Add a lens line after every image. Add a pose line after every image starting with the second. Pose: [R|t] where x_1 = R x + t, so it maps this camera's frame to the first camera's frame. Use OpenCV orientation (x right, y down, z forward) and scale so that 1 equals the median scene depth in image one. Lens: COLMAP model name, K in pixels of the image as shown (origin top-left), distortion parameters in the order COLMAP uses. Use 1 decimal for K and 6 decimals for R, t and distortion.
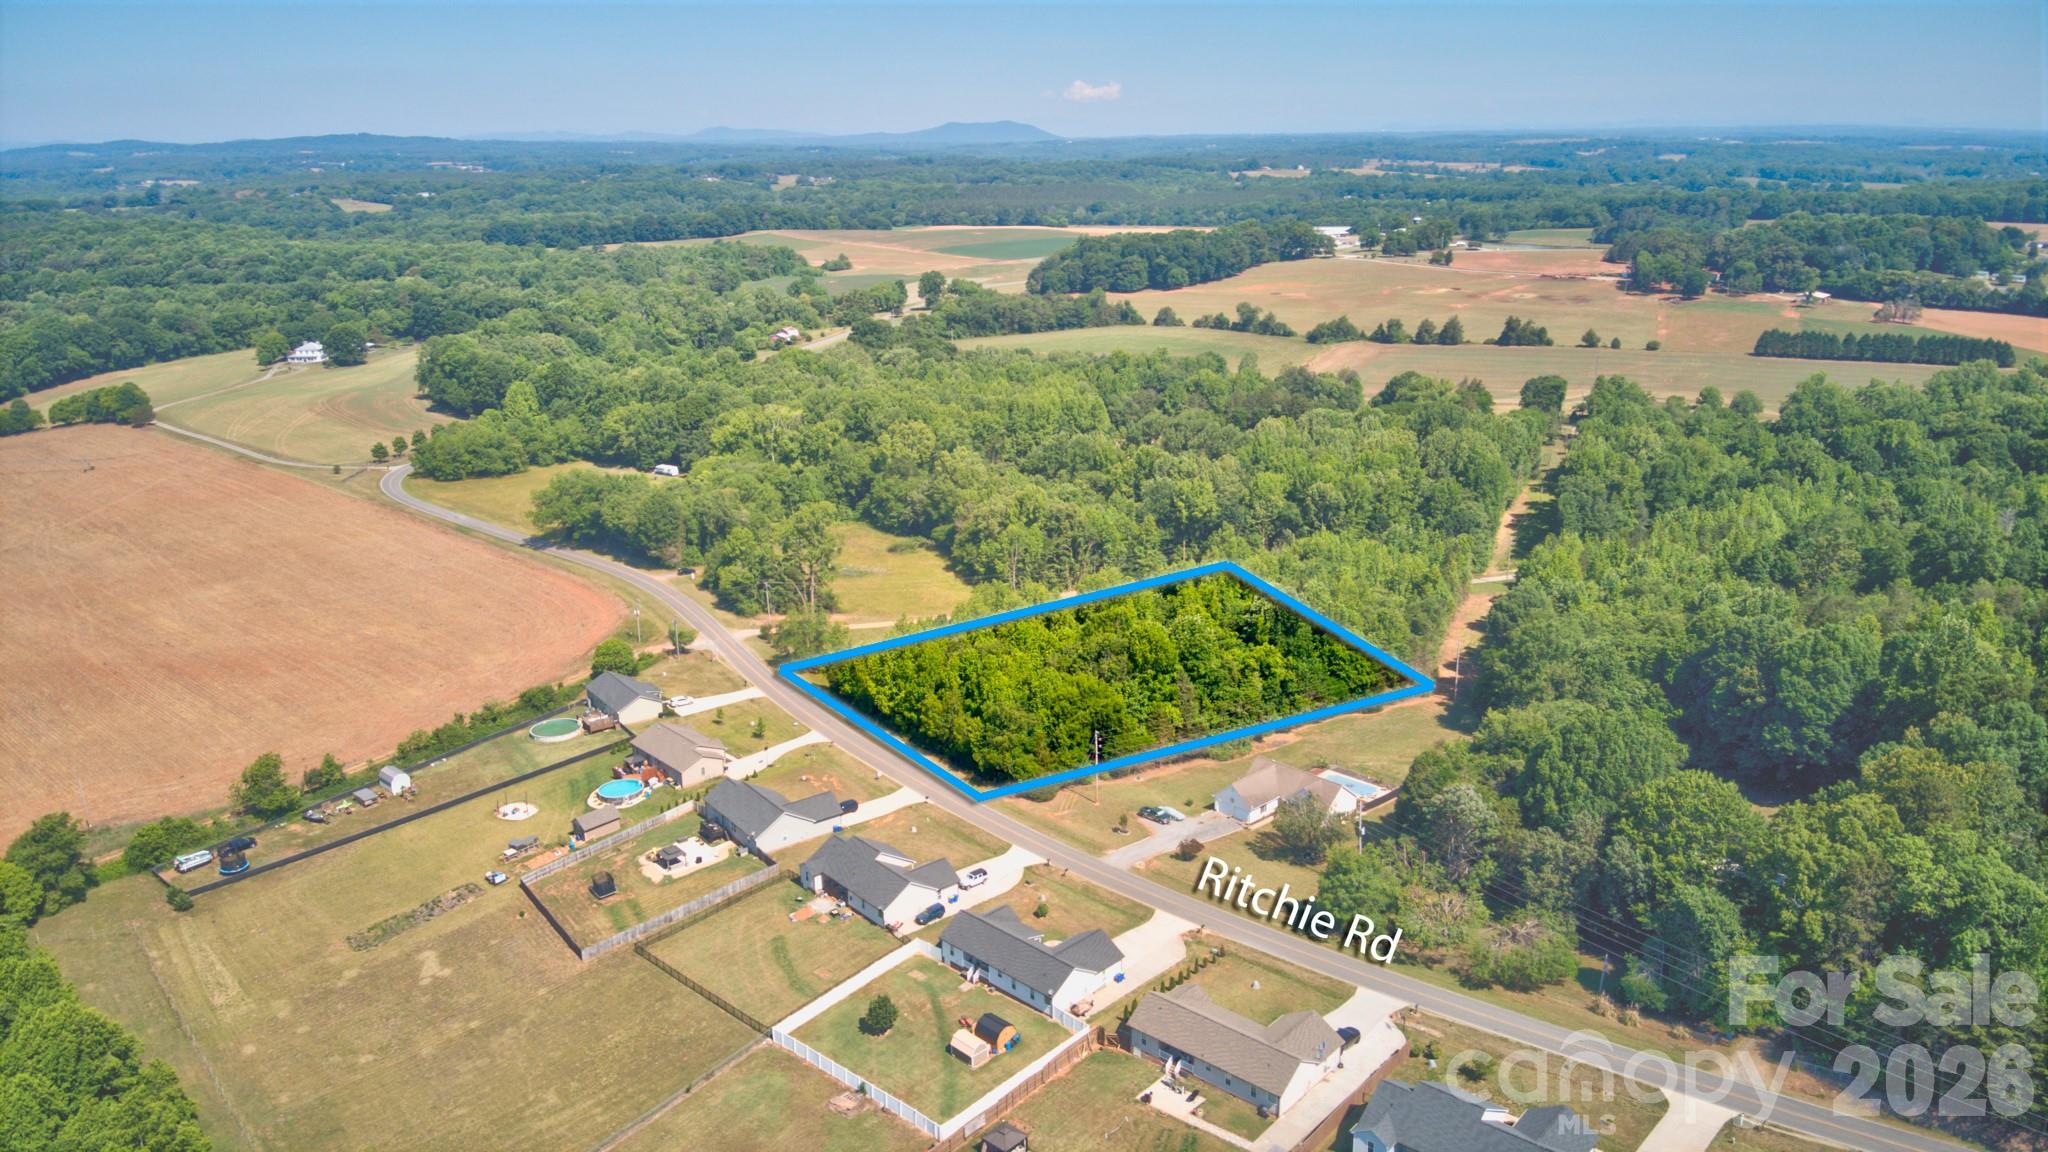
lens RADIAL K [[1479.4, 0, 1001.2], [0, 1479.4, 566.9], [0, 0, 1]] dist [0.142335, -0.269120]
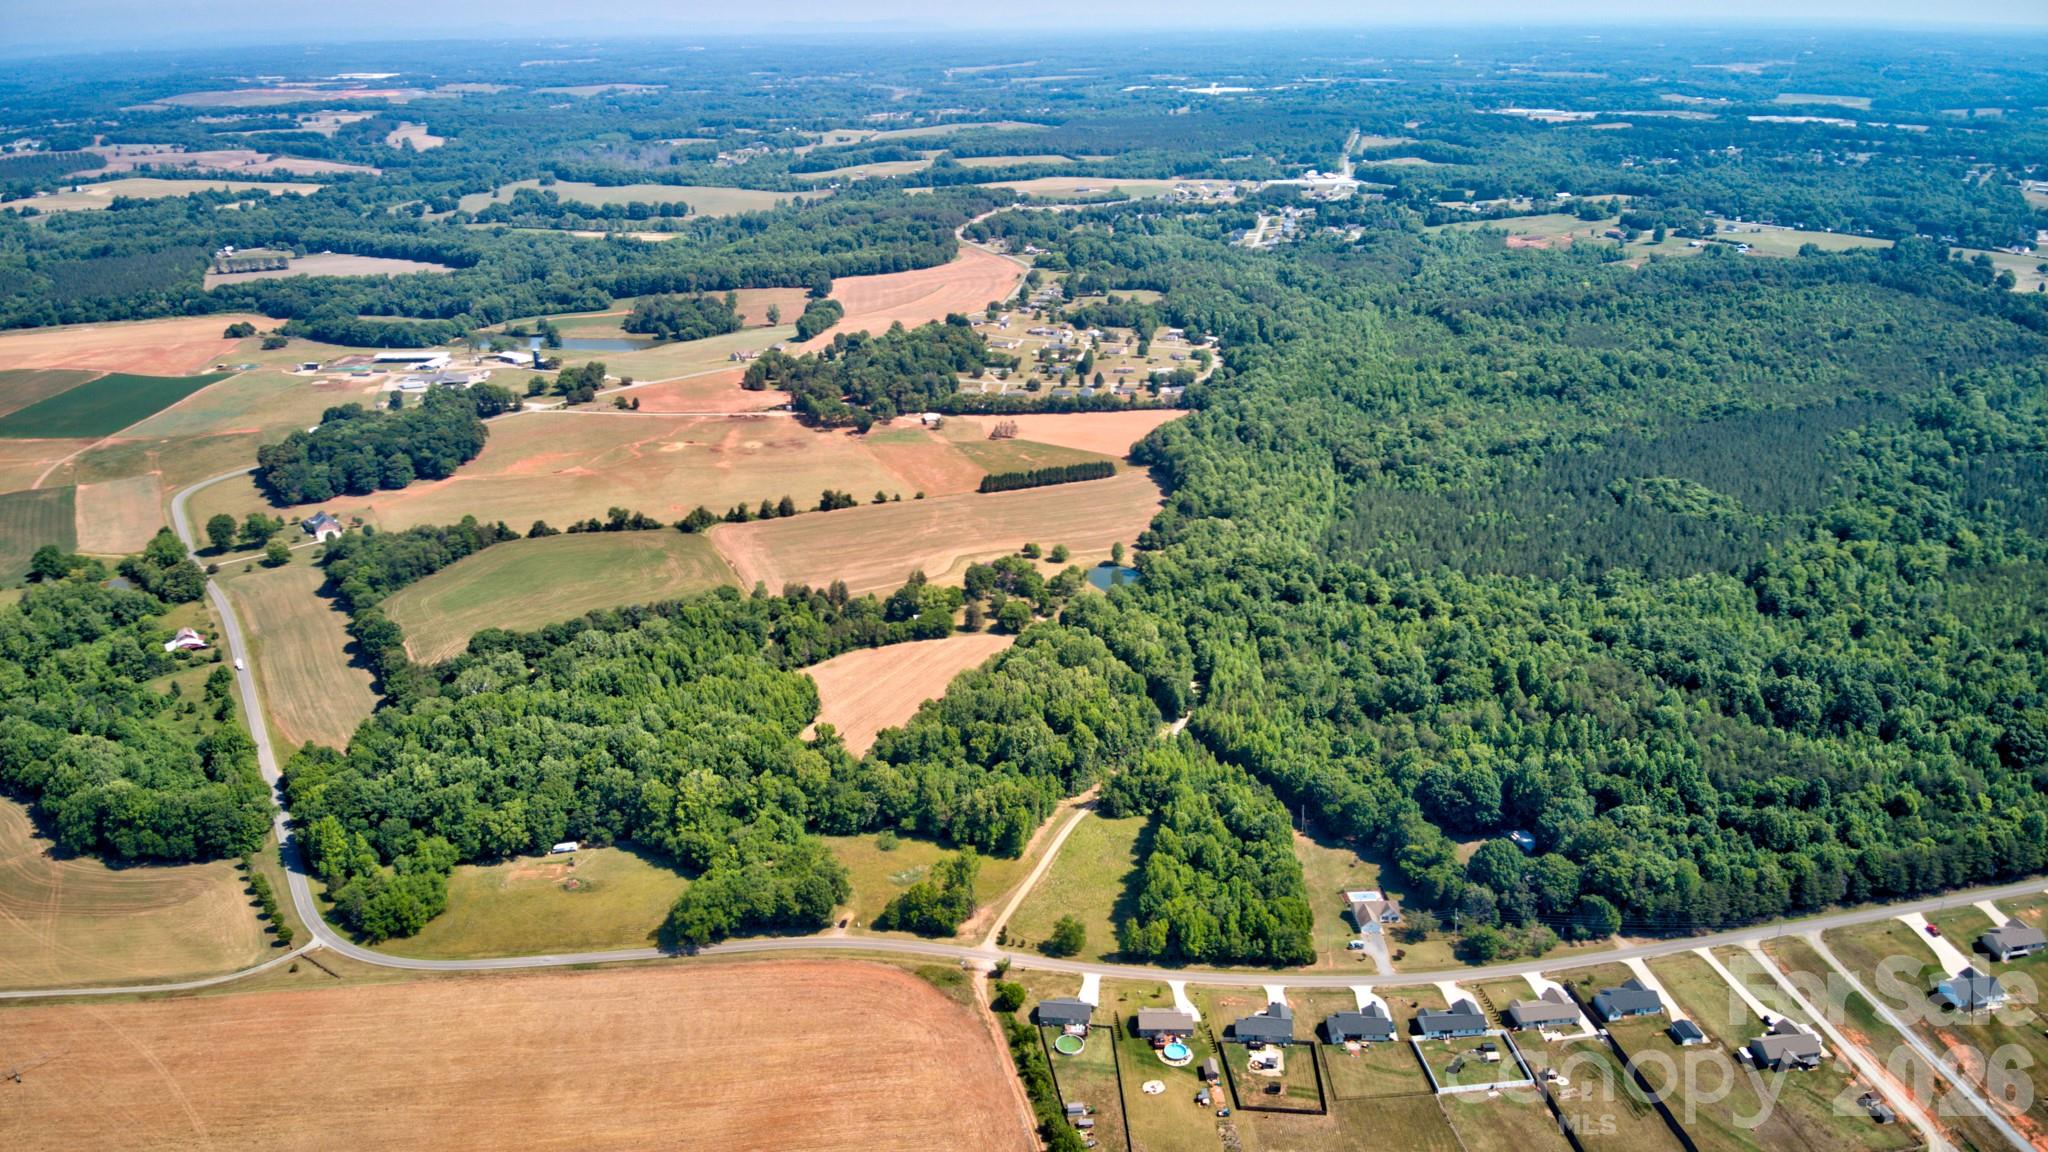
lens RADIAL K [[1479.4, 0, 1001.2], [0, 1479.4, 566.9], [0, 0, 1]] dist [0.142335, -0.269120]
pose [[0.664536, -0.256480, 0.701861, -0.546602], [0.214520, 0.965195, 0.149598, -0.271567], [-0.715802, 0.051150, 0.696427, -0.078375]]
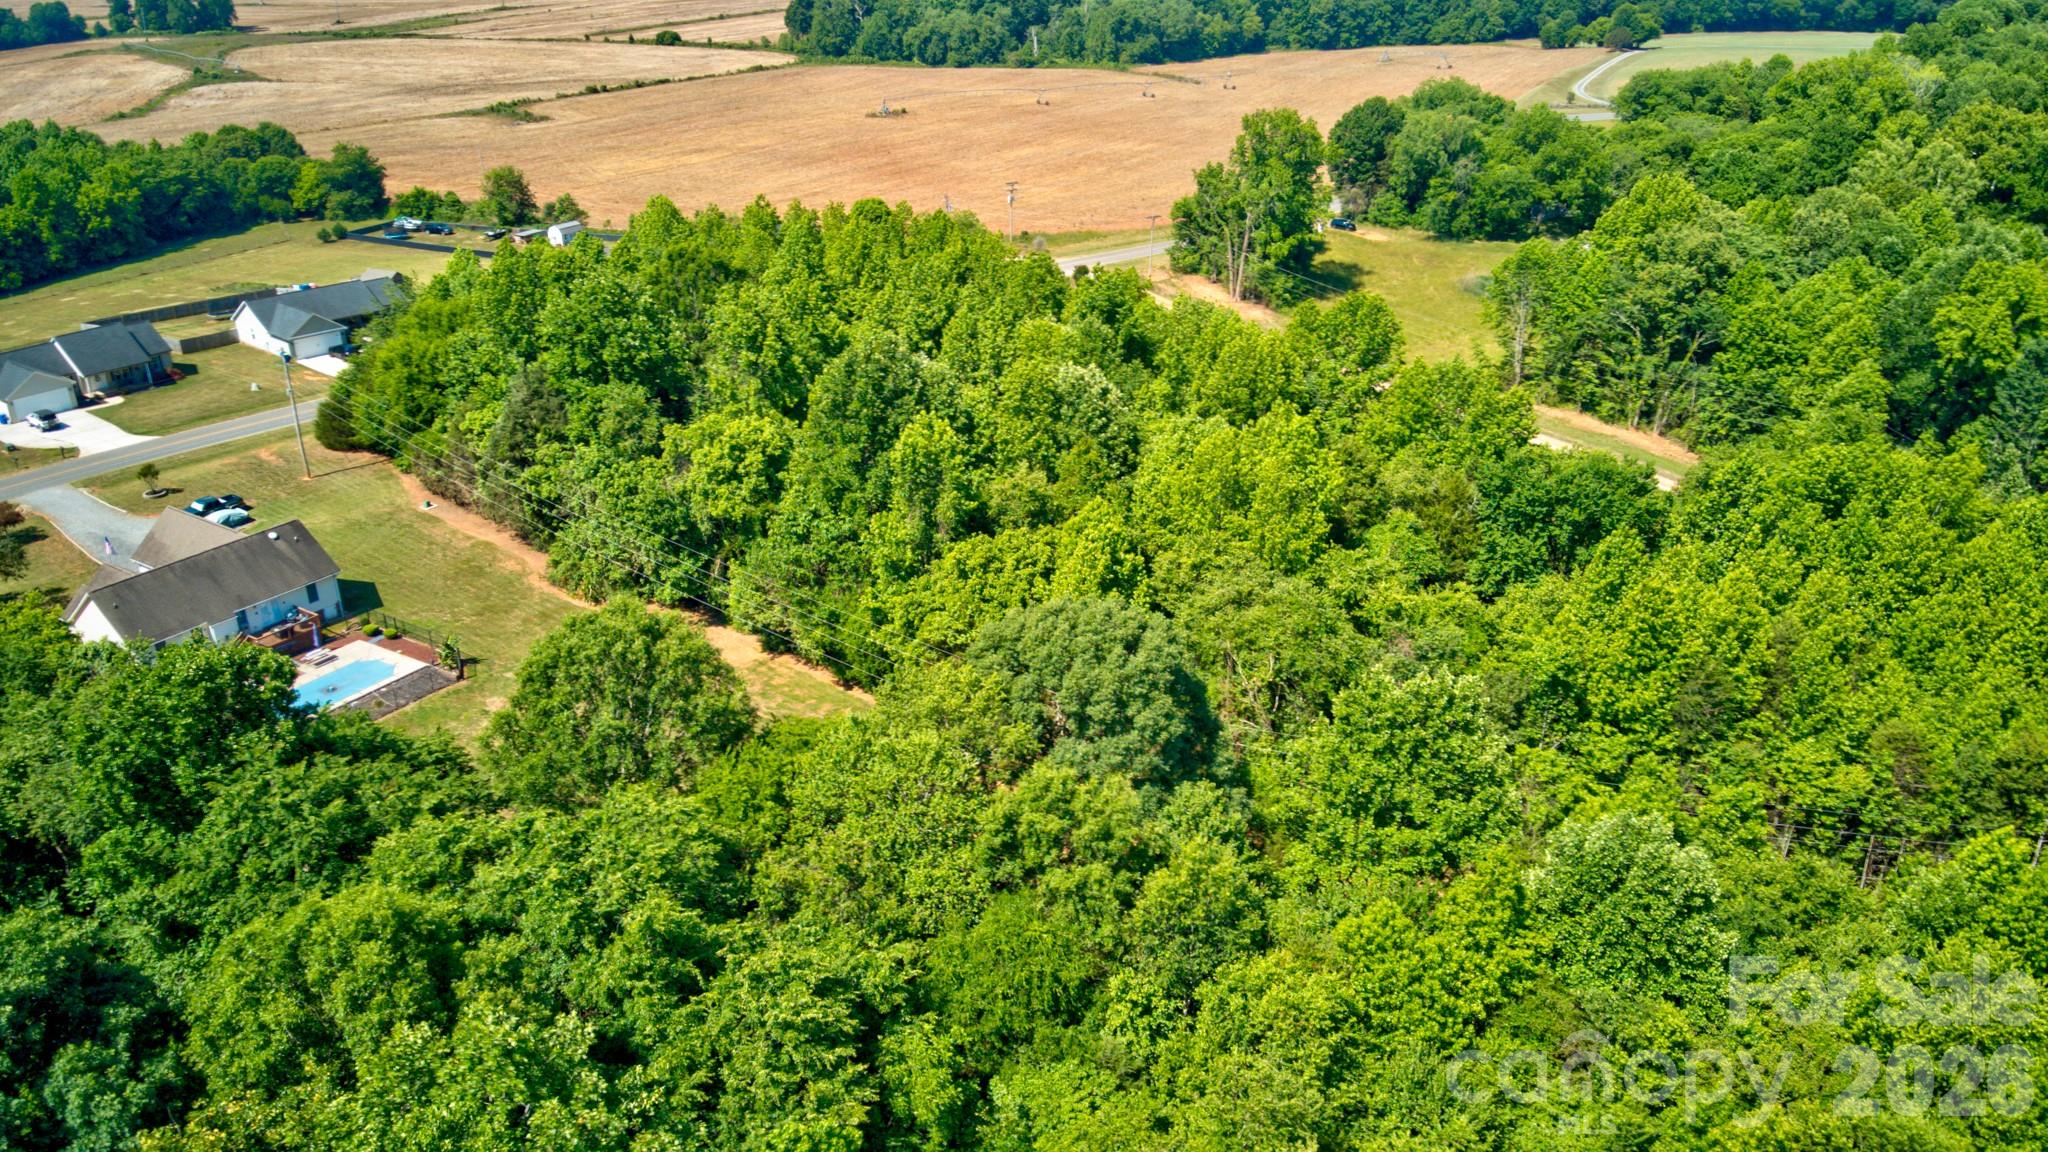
lens RADIAL K [[1481.5, 0, 998.2], [0, 1481.5, 578.1], [0, 0, 1]] dist [0.103556, -0.198986]
pose [[0.221669, 0.415745, -0.882054, 0.214797], [-0.264496, 0.896281, 0.355980, -0.027446], [0.938565, 0.154390, 0.308641, 0.349953]]
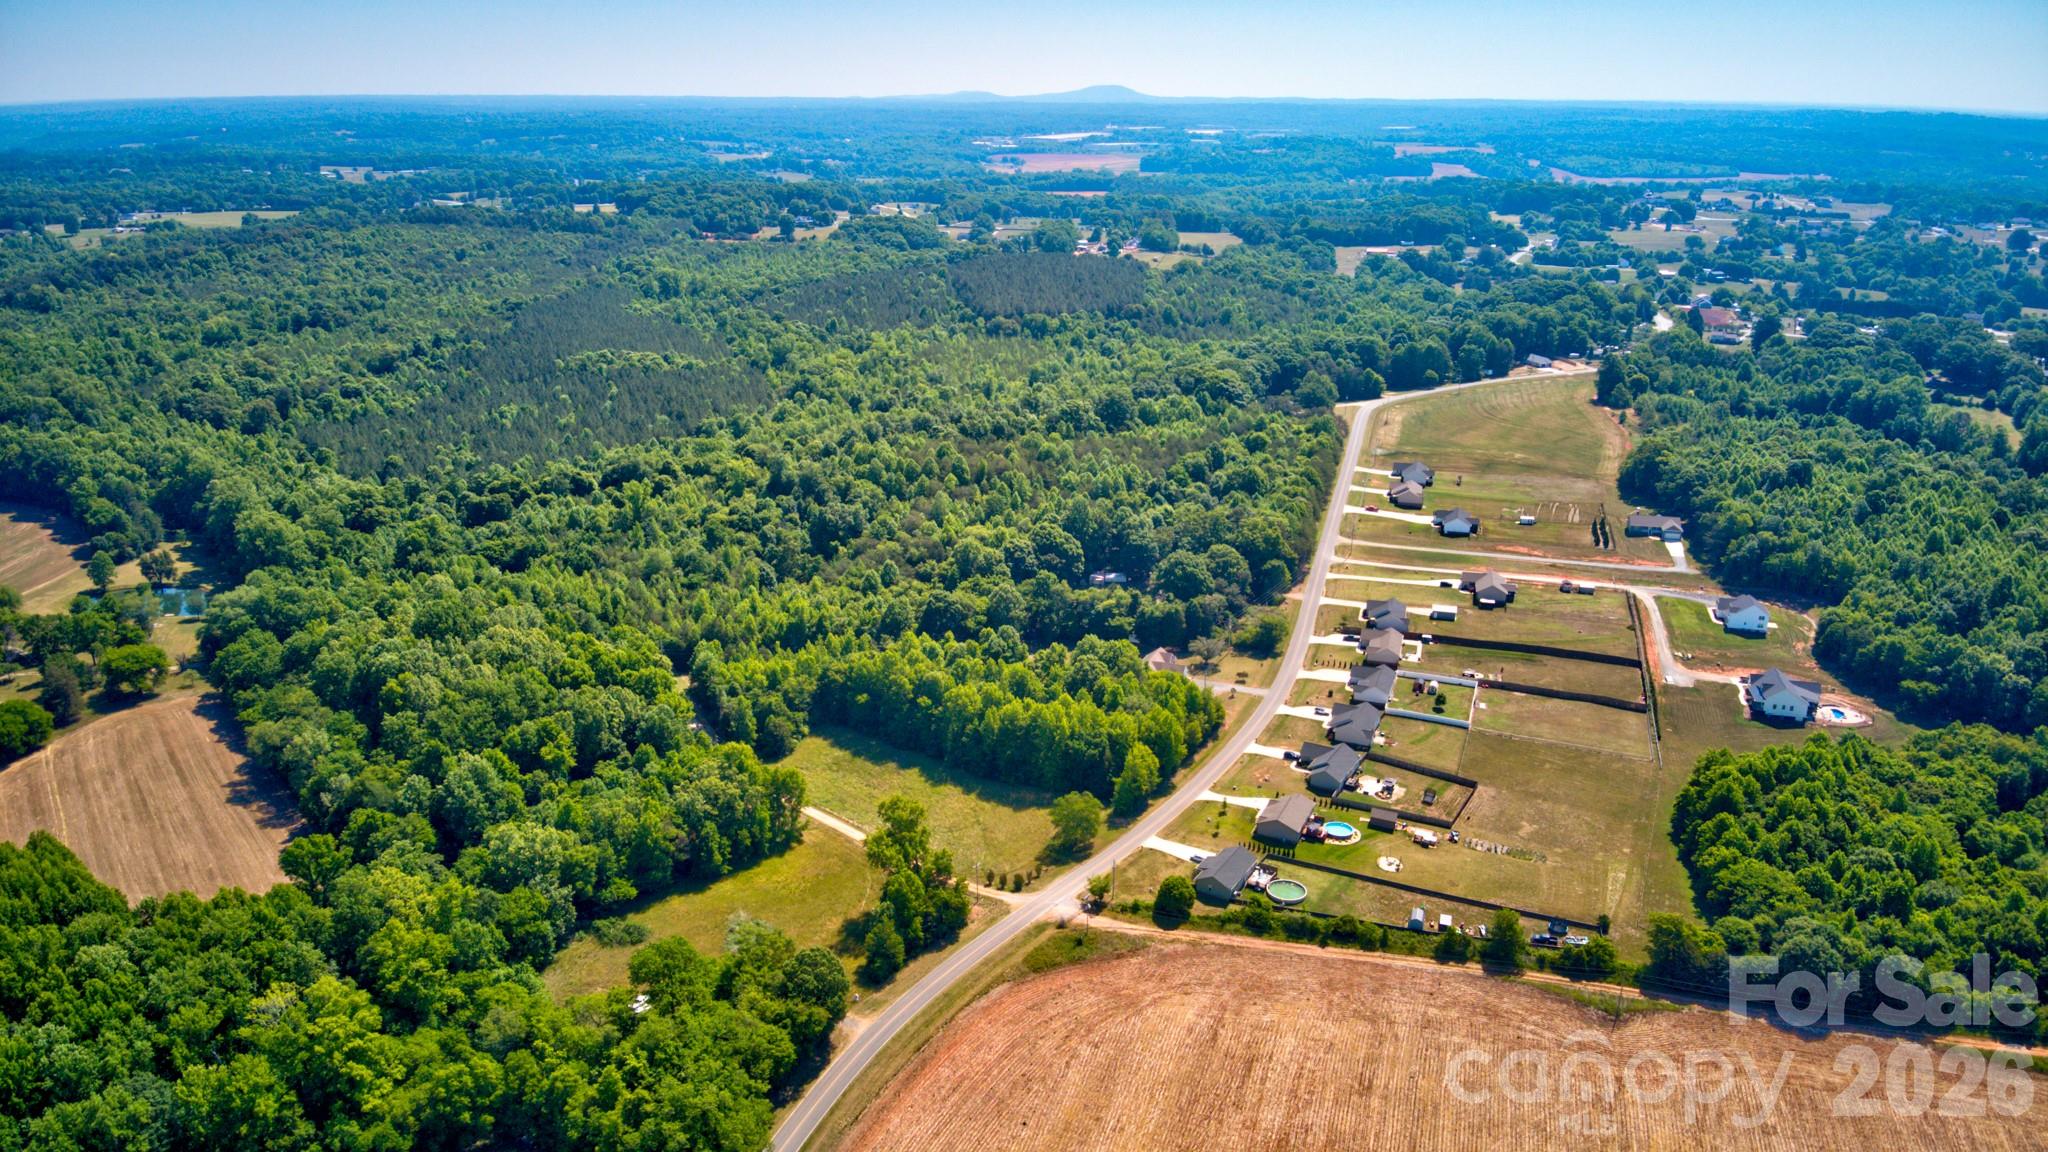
lens RADIAL K [[1479.4, 0, 1001.2], [0, 1479.4, 566.9], [0, 0, 1]] dist [0.142335, -0.269120]
pose [[-0.414059, -0.264018, 0.871120, -0.464487], [0.257572, 0.883914, 0.390325, -0.262127], [-0.873047, 0.385994, -0.297988, 0.558681]]
